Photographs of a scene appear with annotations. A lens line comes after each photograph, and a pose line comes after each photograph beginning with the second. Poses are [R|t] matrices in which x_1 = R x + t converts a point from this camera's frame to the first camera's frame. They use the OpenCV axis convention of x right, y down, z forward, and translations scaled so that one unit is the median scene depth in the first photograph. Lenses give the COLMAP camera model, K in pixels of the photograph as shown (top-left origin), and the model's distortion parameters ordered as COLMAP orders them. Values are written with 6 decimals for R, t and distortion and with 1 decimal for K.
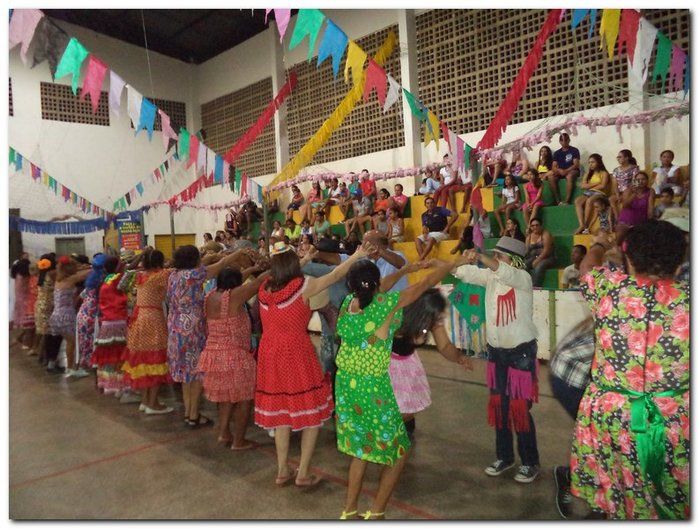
lens RADIAL K [[545.7, 0, 351.7], [0, 545.7, 264.8], [0, 0, 1]] dist [-0.037394, 0.006218]
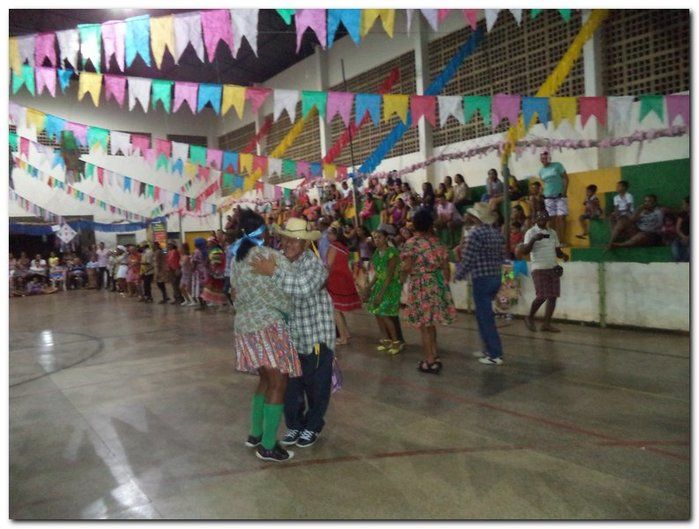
lens RADIAL K [[545.7, 0, 350.2], [0, 545.7, 268.8], [0, 0, 1]] dist [-0.037394, 0.006218]
pose [[0.989908, 0.003440, -0.141666, 0.380303], [-0.000551, 0.999791, 0.020432, 0.017530], [0.141707, -0.020148, 0.989704, -0.491746]]
